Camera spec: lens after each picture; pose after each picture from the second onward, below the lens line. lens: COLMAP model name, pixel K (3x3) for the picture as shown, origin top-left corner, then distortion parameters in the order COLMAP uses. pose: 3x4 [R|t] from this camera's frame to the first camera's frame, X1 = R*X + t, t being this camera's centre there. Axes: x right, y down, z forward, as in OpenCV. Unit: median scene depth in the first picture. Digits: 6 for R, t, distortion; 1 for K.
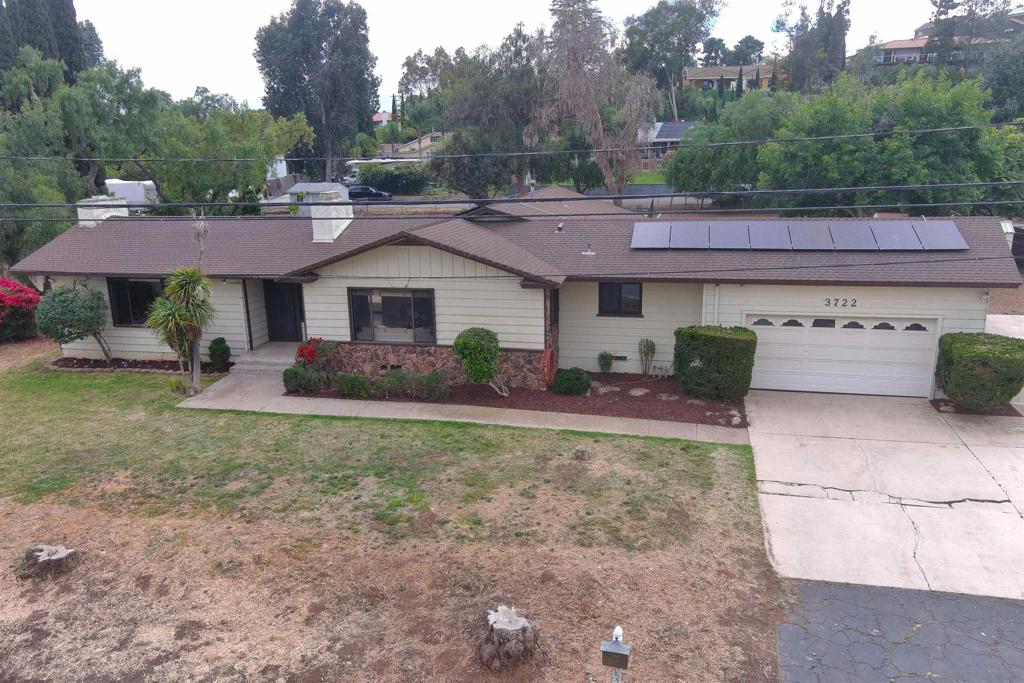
lens RADIAL K [[794.7, 0, 512.0], [0, 794.7, 341.5], [0, 0, 1]] dist [0.016664, -0.007628]
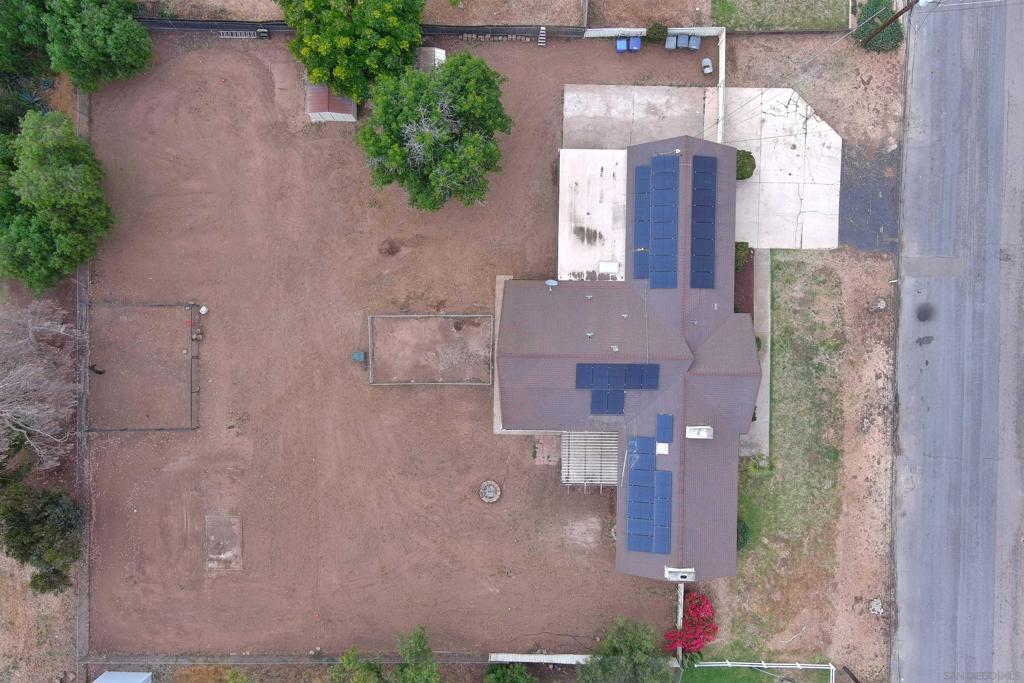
lens RADIAL K [[794.7, 0, 512.0], [0, 794.7, 341.5], [0, 0, 1]] dist [0.016664, -0.007628]
pose [[-0.204043, -0.978875, 0.013087, 0.113862], [0.242798, -0.037651, 0.969346, -3.291637], [-0.948375, 0.200965, 0.245351, 1.322401]]
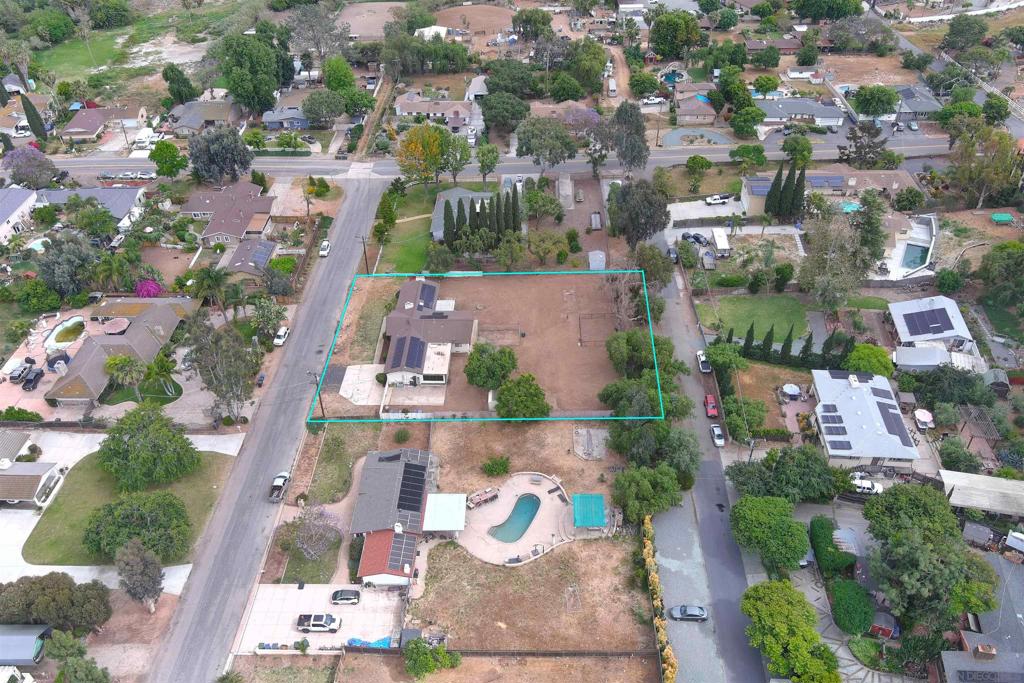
lens RADIAL K [[794.7, 0, 512.0], [0, 794.7, 341.5], [0, 0, 1]] dist [0.016664, -0.007628]
pose [[0.188278, 0.637093, -0.747439, 7.030781], [-0.224062, 0.768843, 0.598896, -5.680103], [0.956215, 0.054714, 0.287504, -0.026435]]
